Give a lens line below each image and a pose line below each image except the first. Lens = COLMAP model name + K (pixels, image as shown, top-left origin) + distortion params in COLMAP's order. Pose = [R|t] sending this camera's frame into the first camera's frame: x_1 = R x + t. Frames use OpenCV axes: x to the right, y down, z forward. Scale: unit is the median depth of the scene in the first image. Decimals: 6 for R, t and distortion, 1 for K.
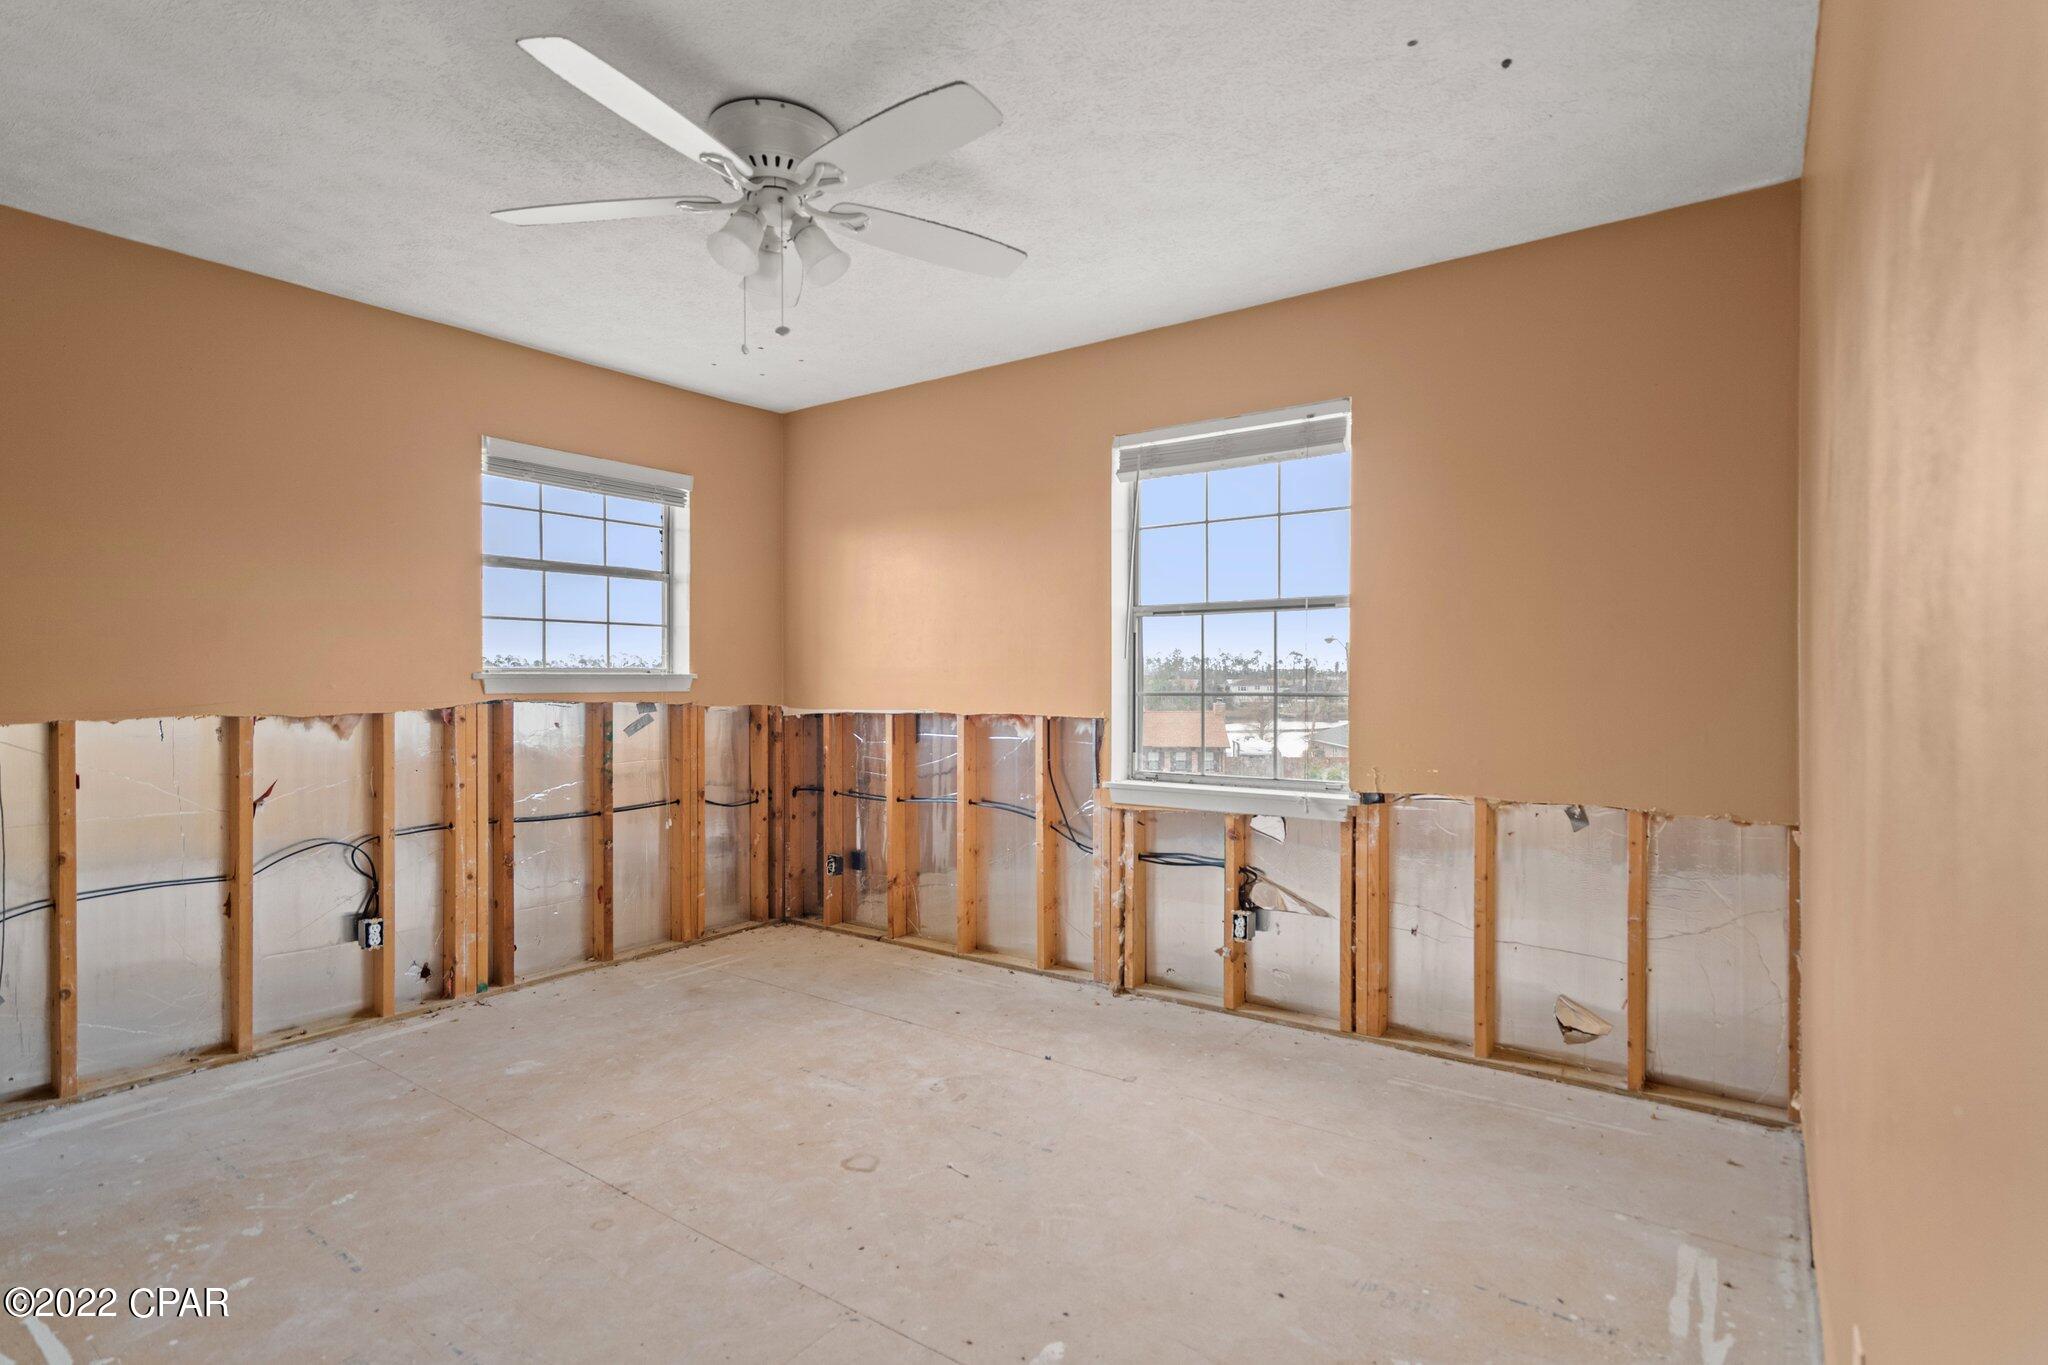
lens RADIAL K [[1015.2, 0, 1024.0], [0, 1015.2, 682.5], [0, 0, 1]] dist [-0.000863, -0.000216]
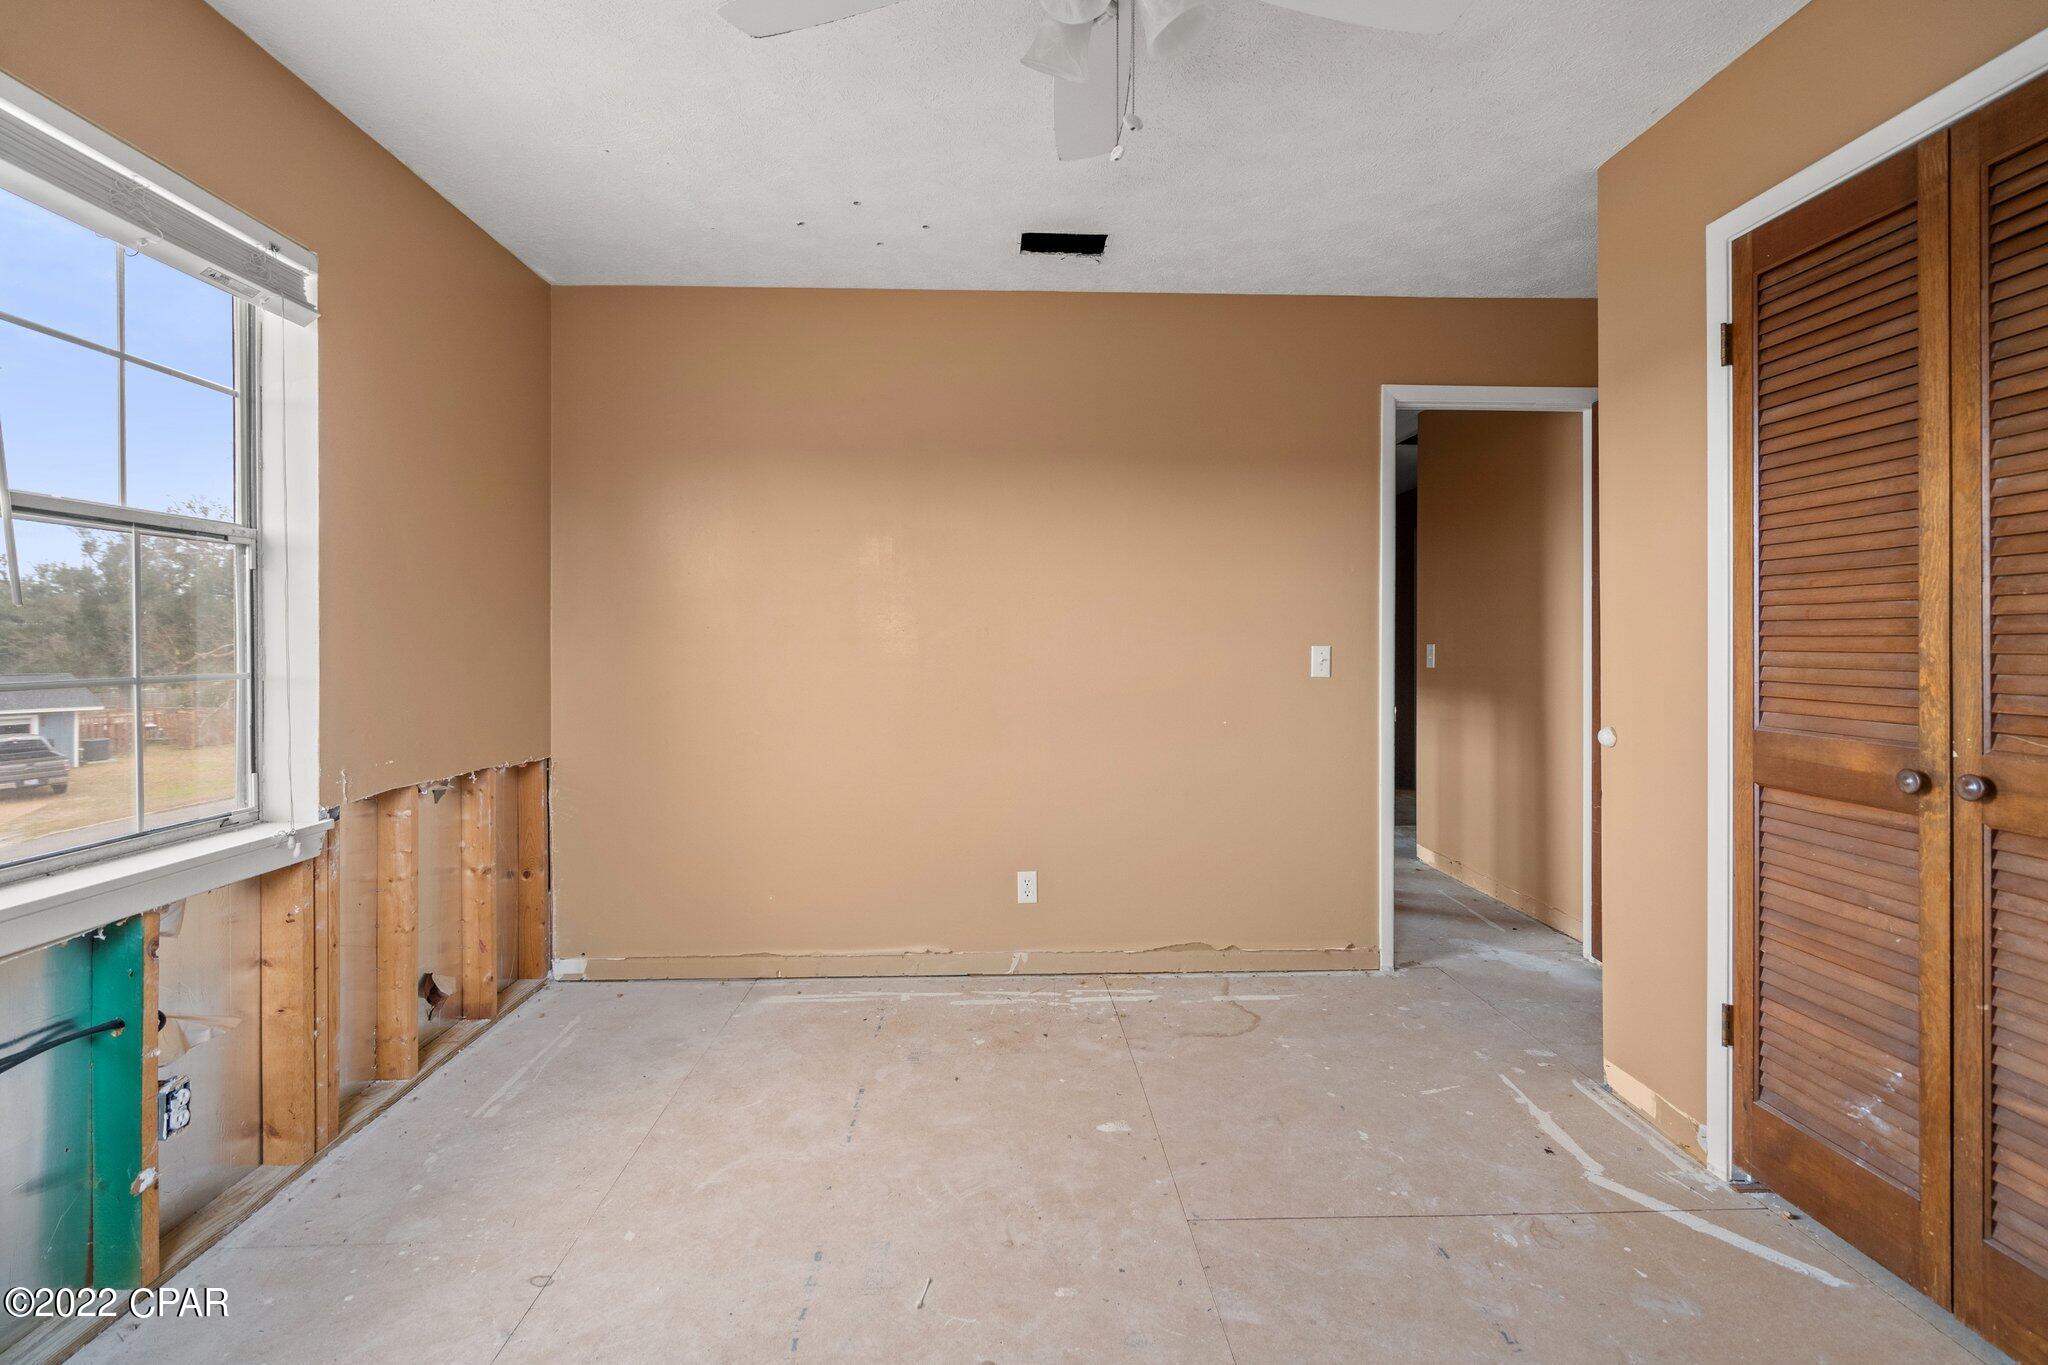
lens RADIAL K [[933.8, 0, 1021.4], [0, 933.8, 645.4], [0, 0, 1]] dist [0.001246, 0.000168]
pose [[-0.617066, 0.002314, 0.786908, -0.593976], [0.006697, 0.999975, 0.002311, -0.007941], [-0.786883, 0.006696, -0.617066, 1.224300]]
